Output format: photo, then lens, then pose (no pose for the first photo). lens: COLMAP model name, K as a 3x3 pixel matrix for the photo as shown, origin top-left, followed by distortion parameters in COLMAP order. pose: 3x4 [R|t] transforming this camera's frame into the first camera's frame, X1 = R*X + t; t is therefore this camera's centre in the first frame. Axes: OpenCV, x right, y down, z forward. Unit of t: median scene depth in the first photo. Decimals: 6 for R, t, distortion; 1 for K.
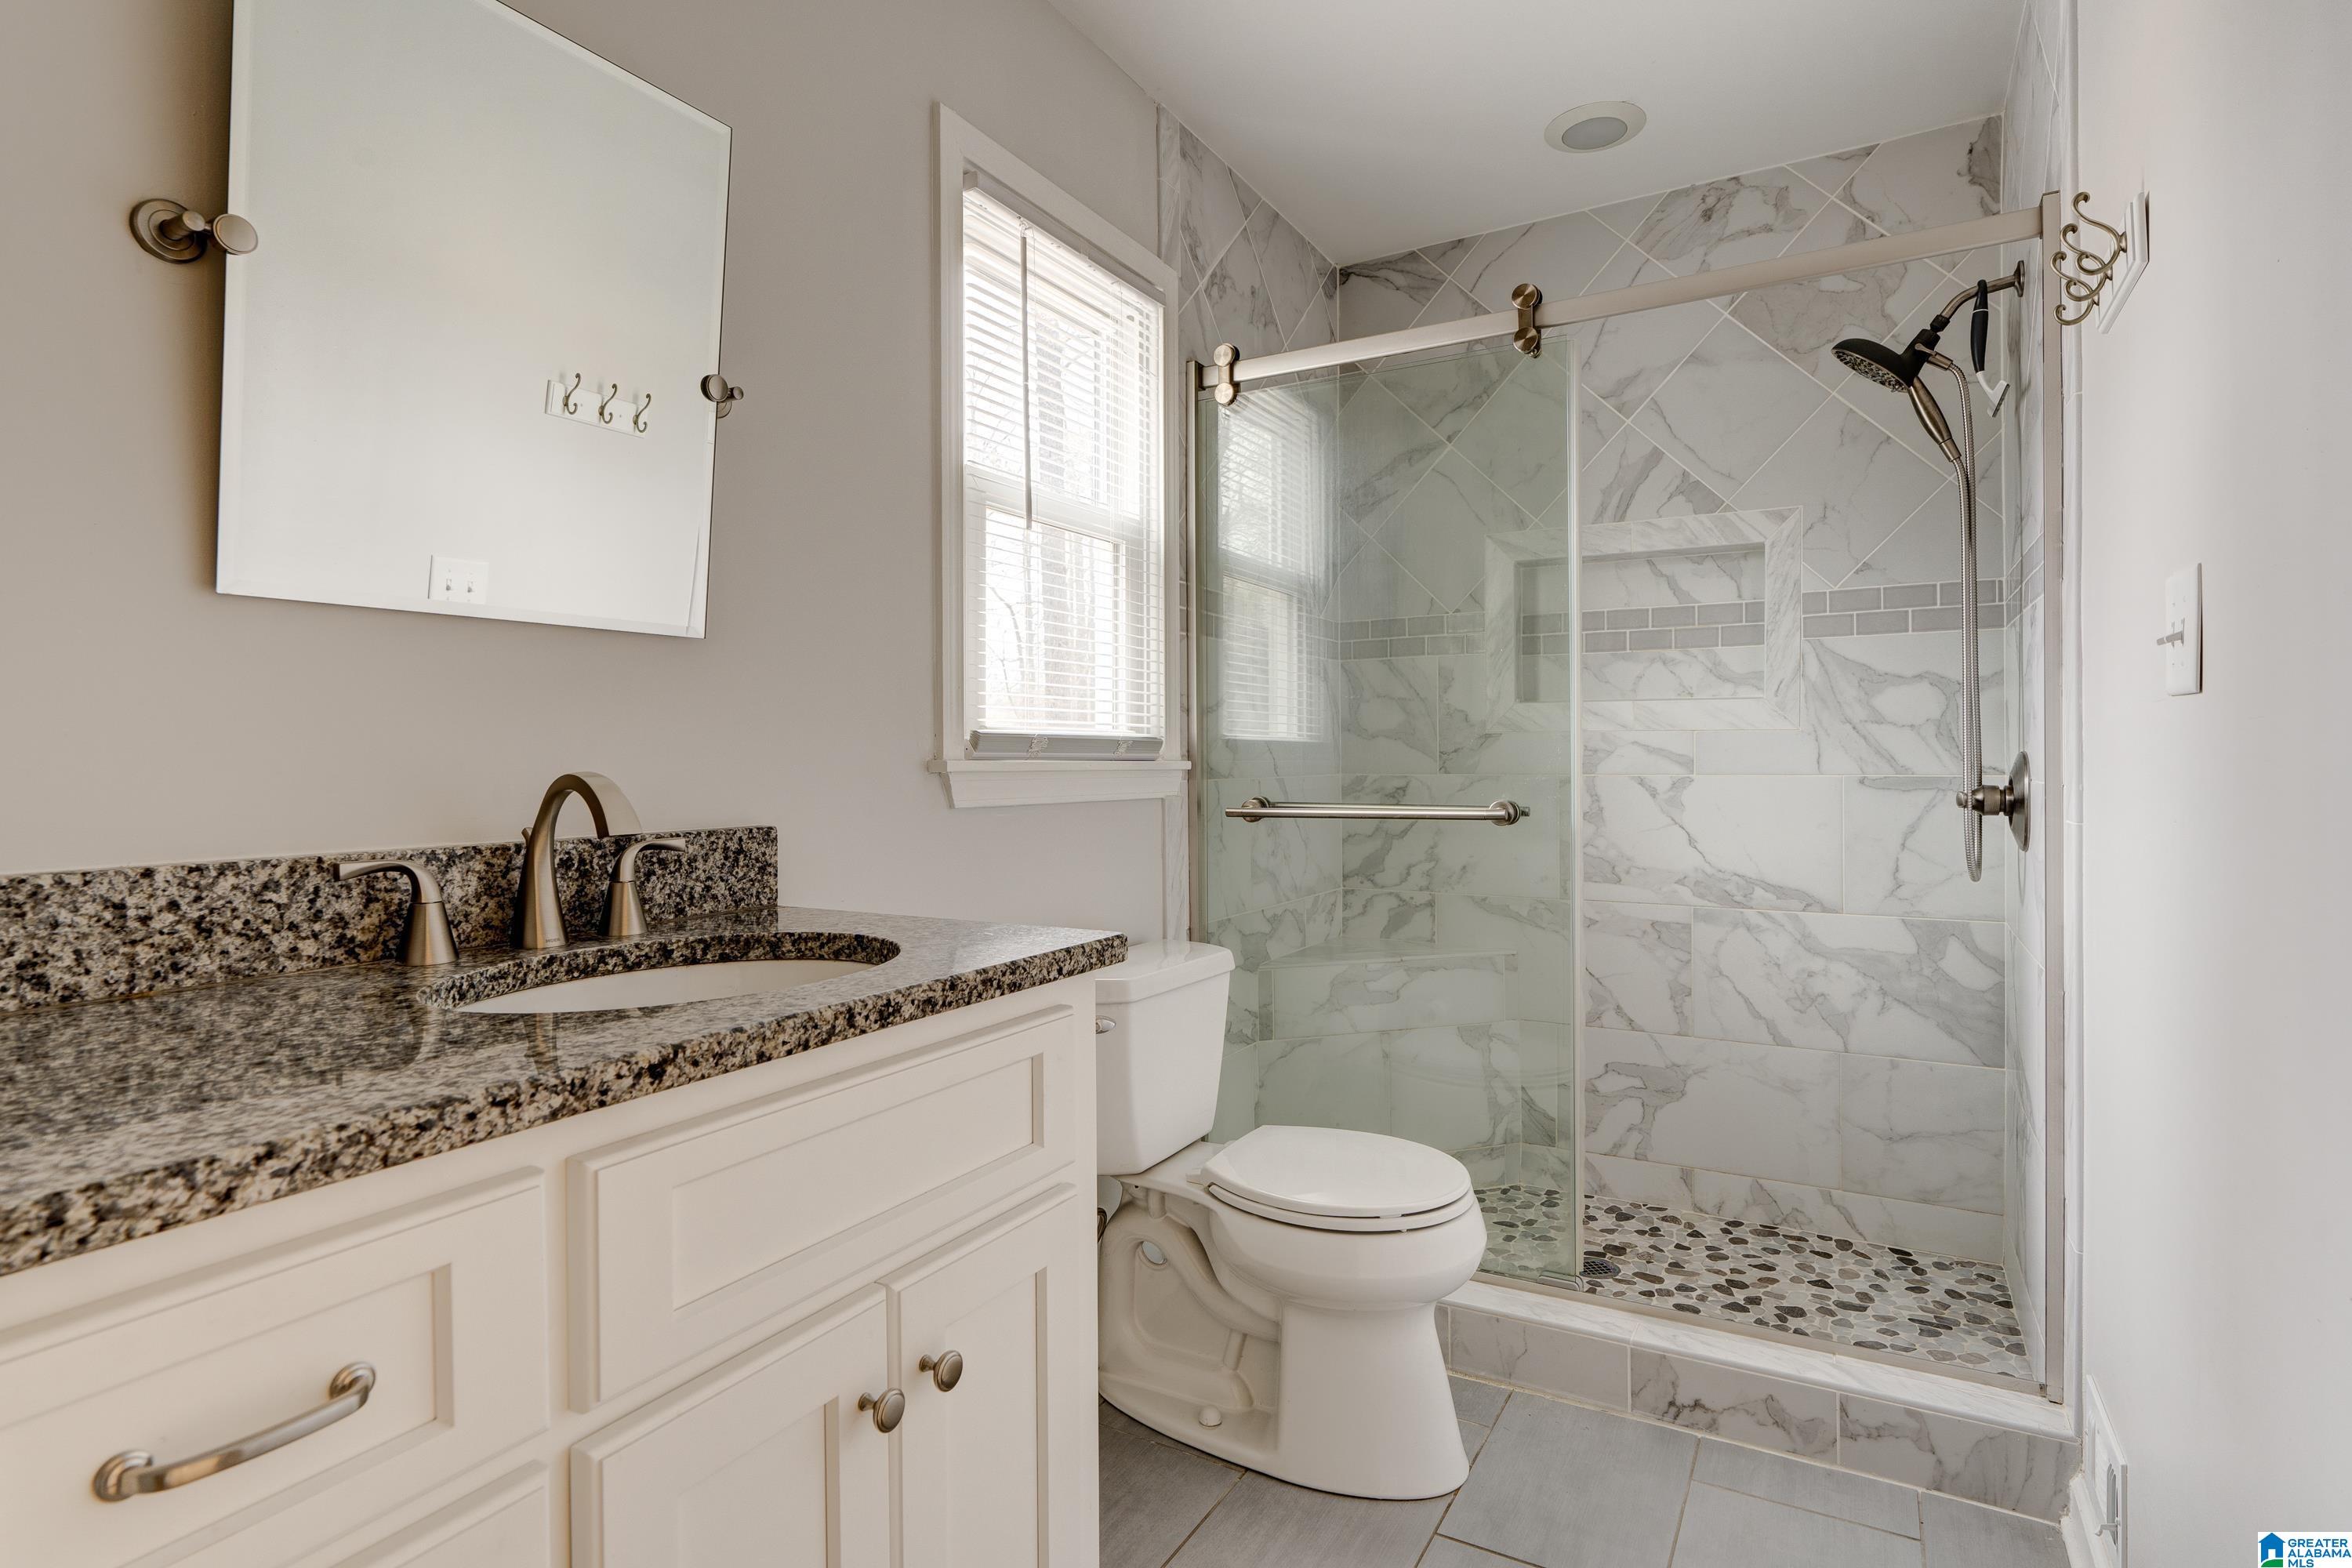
lens RADIAL K [[1226.2, 0, 1183.7], [0, 1226.2, 775.5], [0, 0, 1]] dist [0.006910, 0.000740]
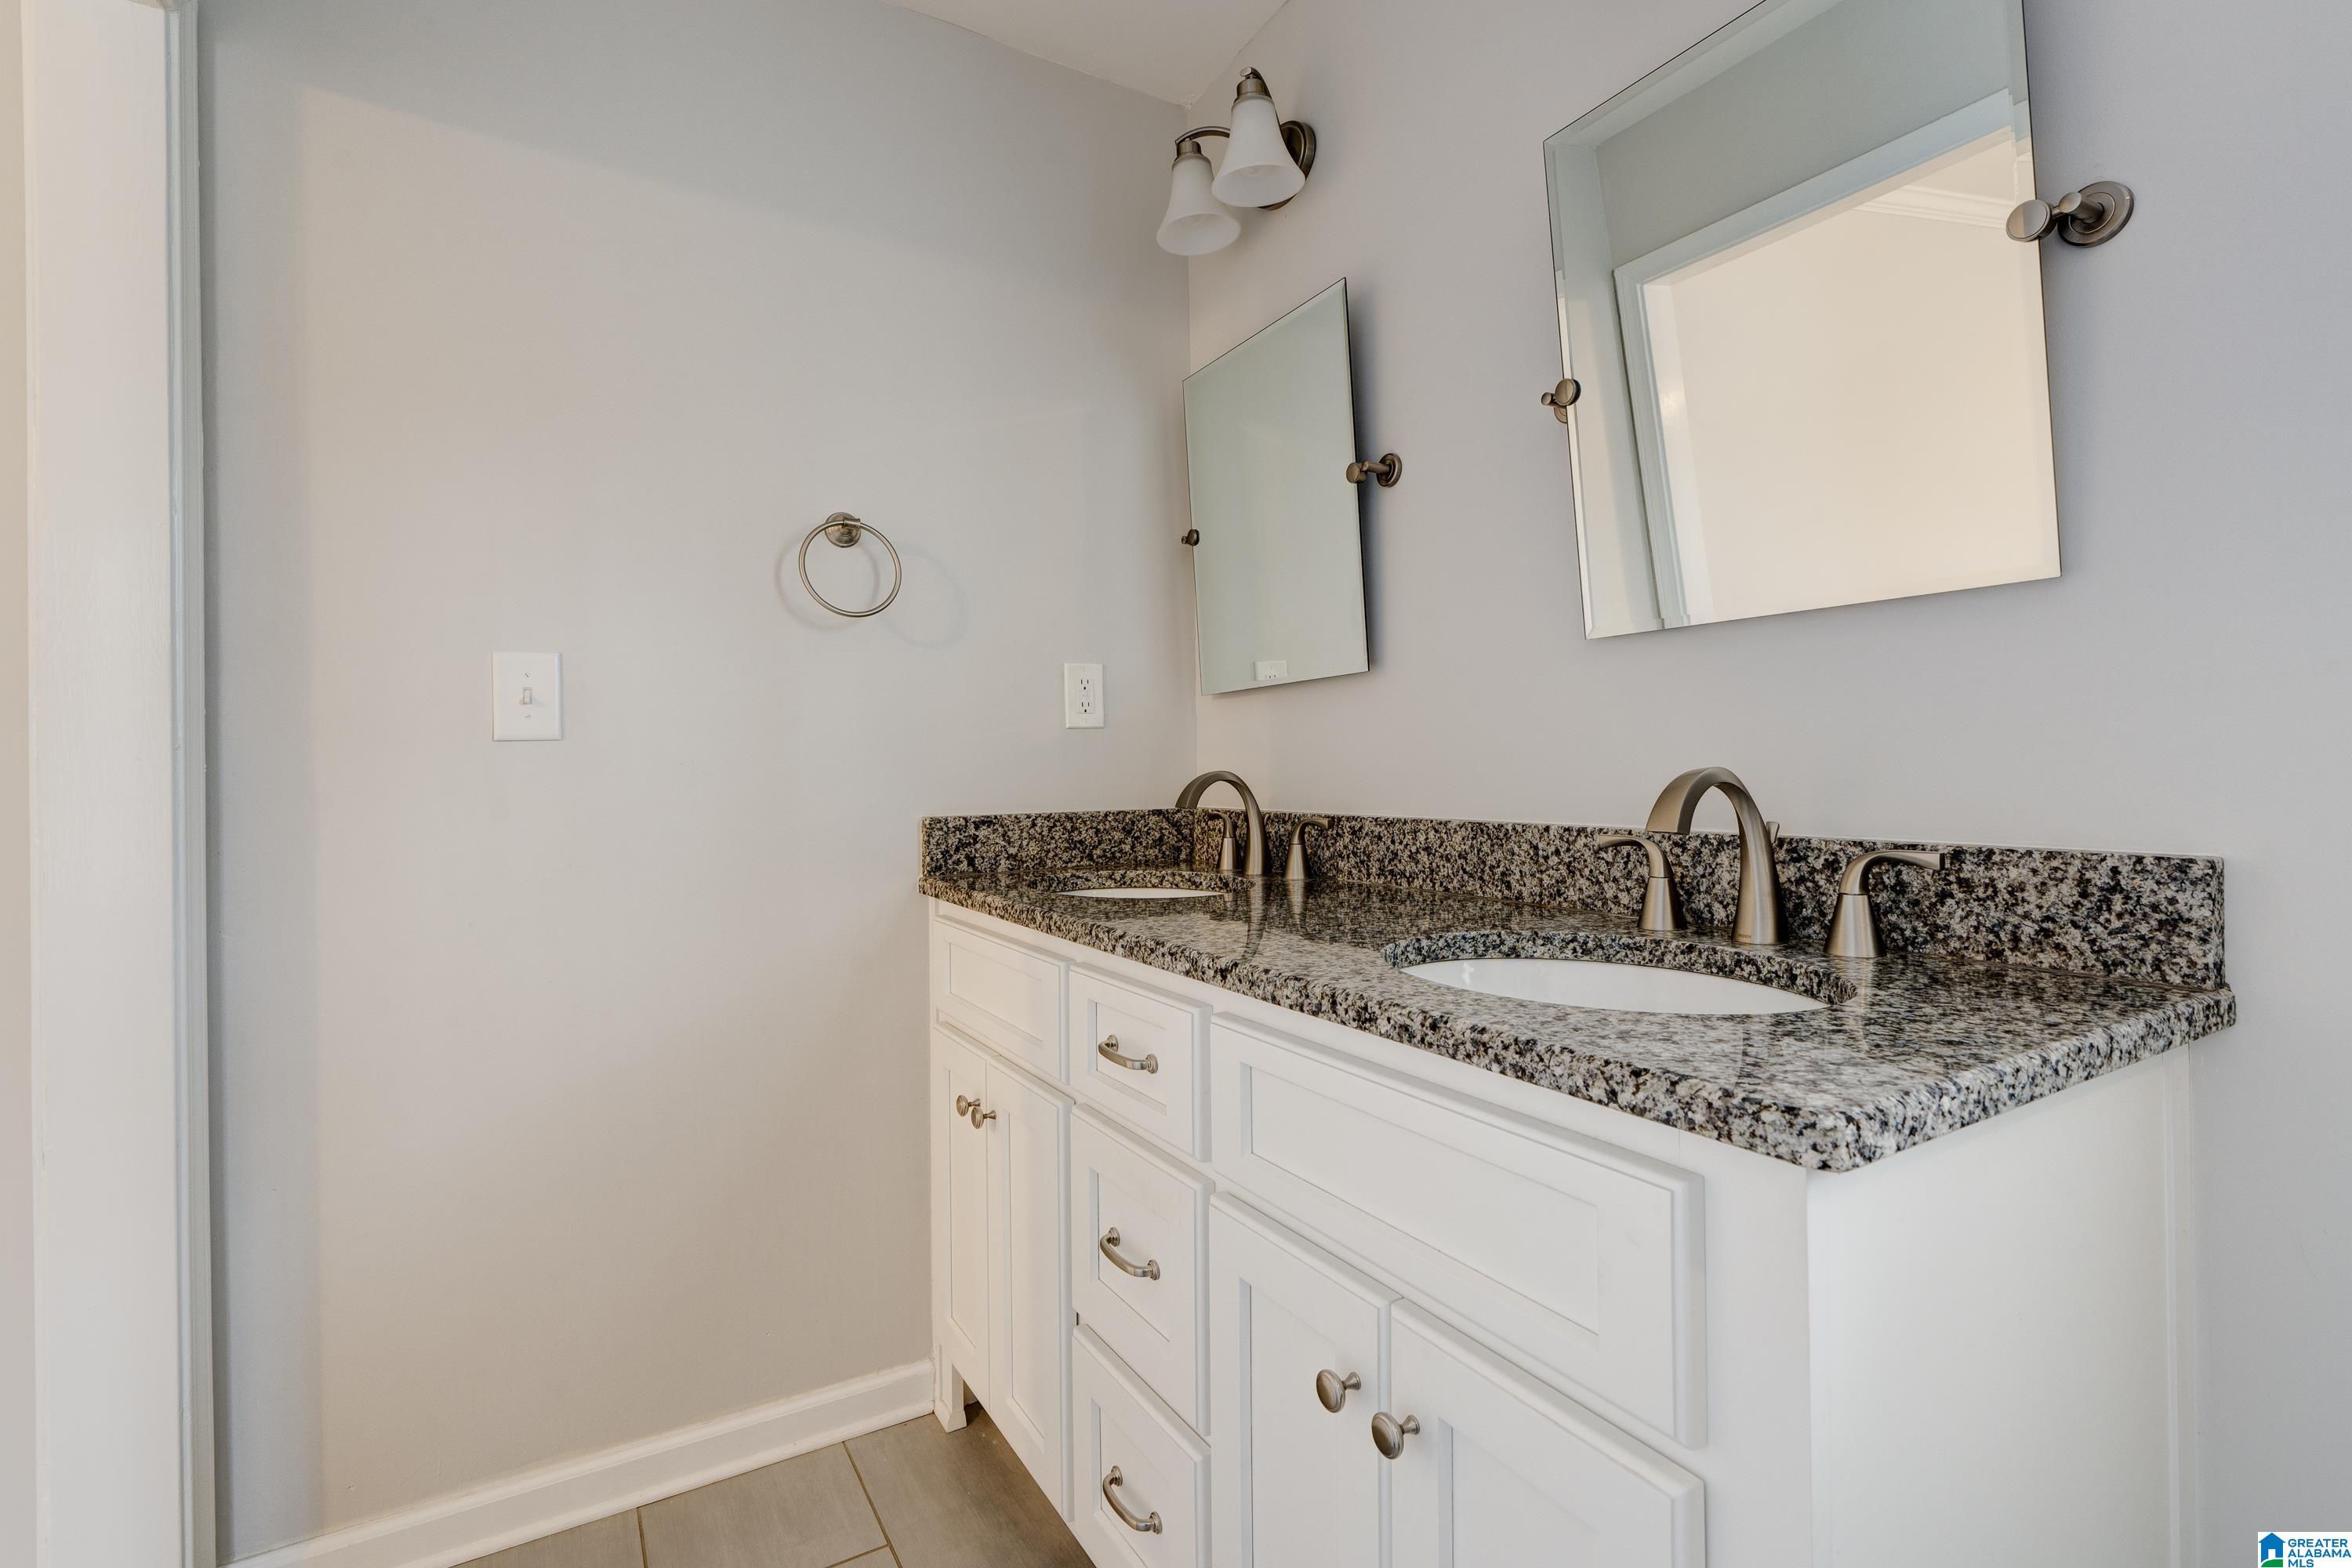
lens RADIAL K [[1082.5, 0, 1189.0], [0, 1082.5, 765.1], [0, 0, 1]] dist [-0.005405, 0.001861]
pose [[-0.490300, 0.014194, -0.871438, 0.537419], [0.005414, 0.999898, 0.013240, -0.020947], [0.871537, 0.001773, -0.490326, 1.189779]]
